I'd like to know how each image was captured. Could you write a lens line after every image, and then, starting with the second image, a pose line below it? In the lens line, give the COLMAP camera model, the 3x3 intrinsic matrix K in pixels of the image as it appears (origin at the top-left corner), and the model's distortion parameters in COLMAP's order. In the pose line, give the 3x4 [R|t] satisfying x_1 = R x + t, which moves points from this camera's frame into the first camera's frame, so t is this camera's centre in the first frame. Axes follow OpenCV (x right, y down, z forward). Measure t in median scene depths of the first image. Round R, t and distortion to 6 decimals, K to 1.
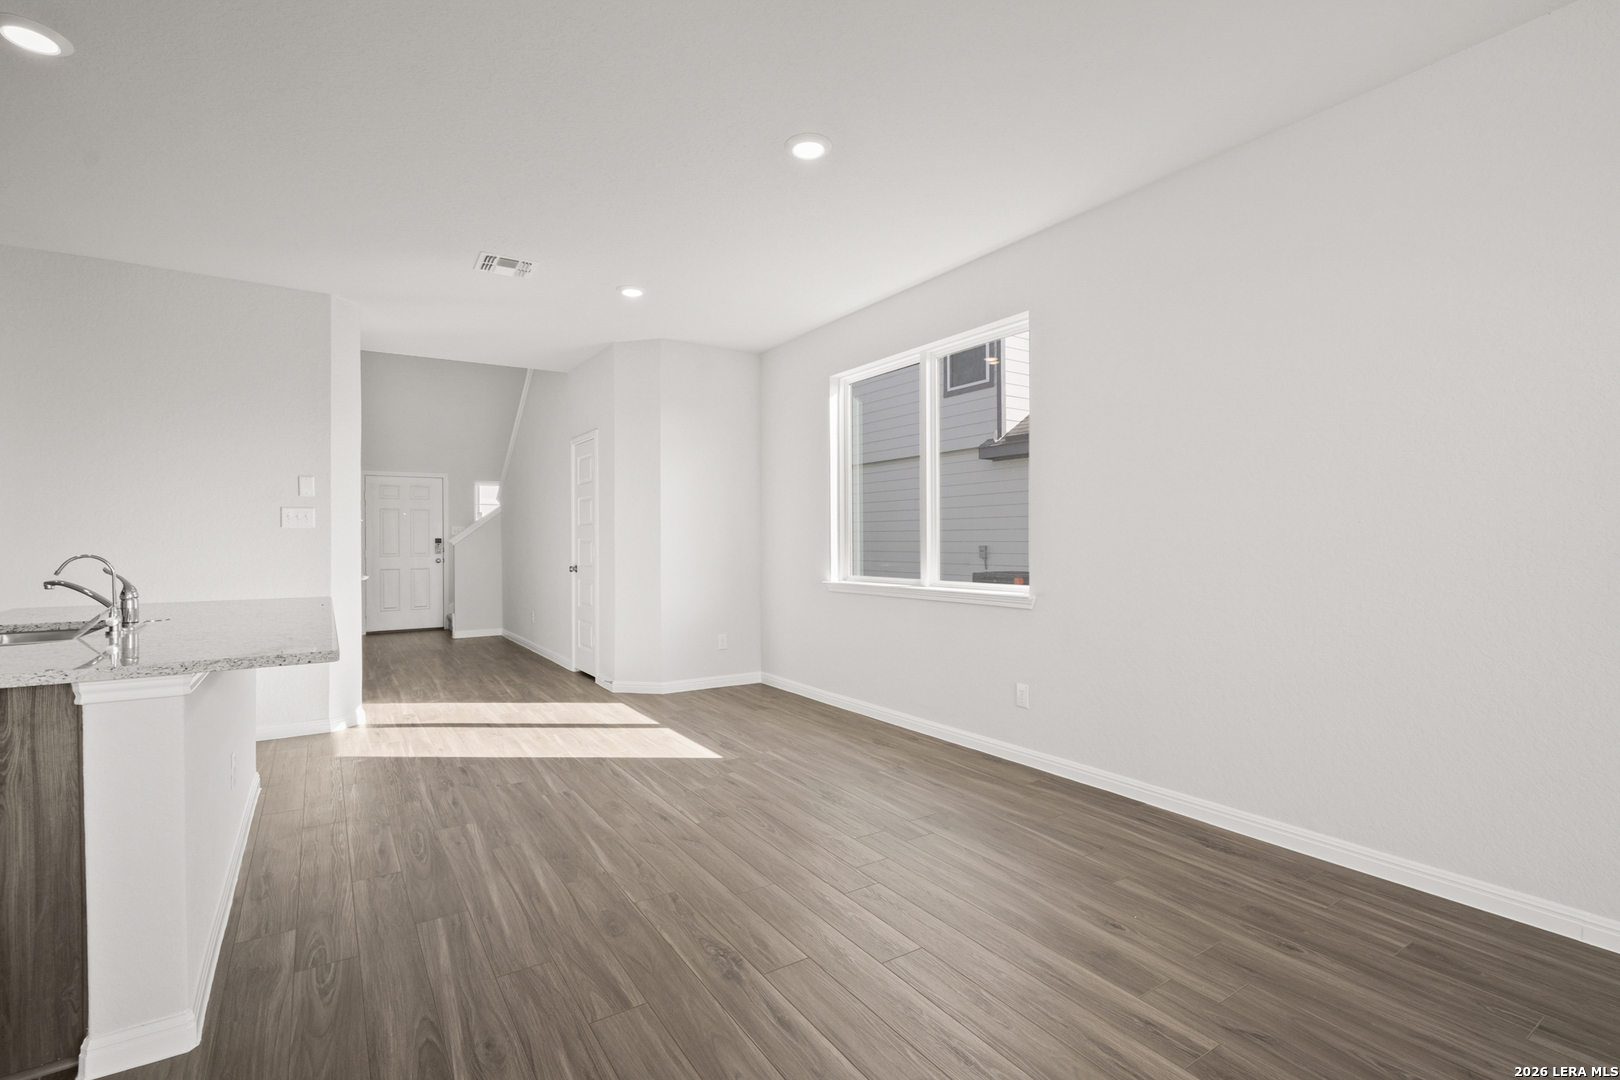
lens RADIAL K [[733.9, 0, 799.0], [0, 733.9, 539.5], [0, 0, 1]] dist [-0.001562, -0.000107]
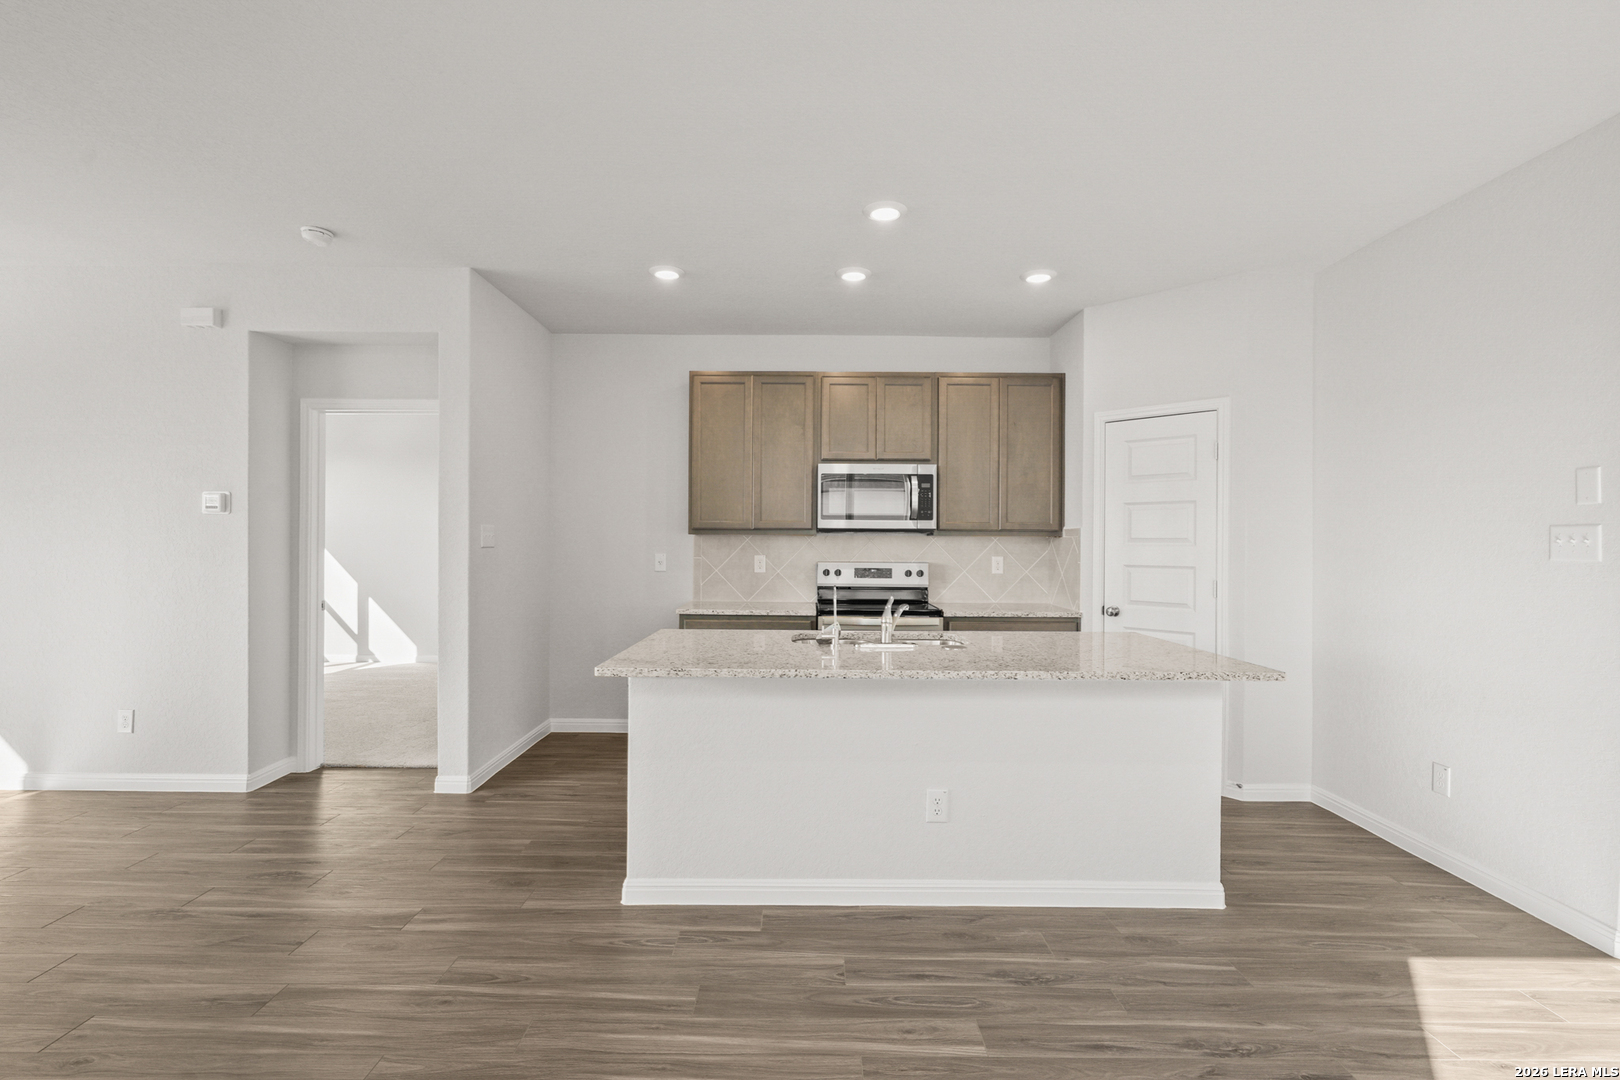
lens RADIAL K [[744.3, 0, 810.0], [0, 744.3, 540.0], [0, 0, 1]] dist [-0.002056, 0.000052]
pose [[-0.539987, -0.007502, -0.841640, 0.110406], [-0.003155, 0.999971, -0.006889, -0.026439], [0.841668, -0.001065, -0.539995, 0.811377]]
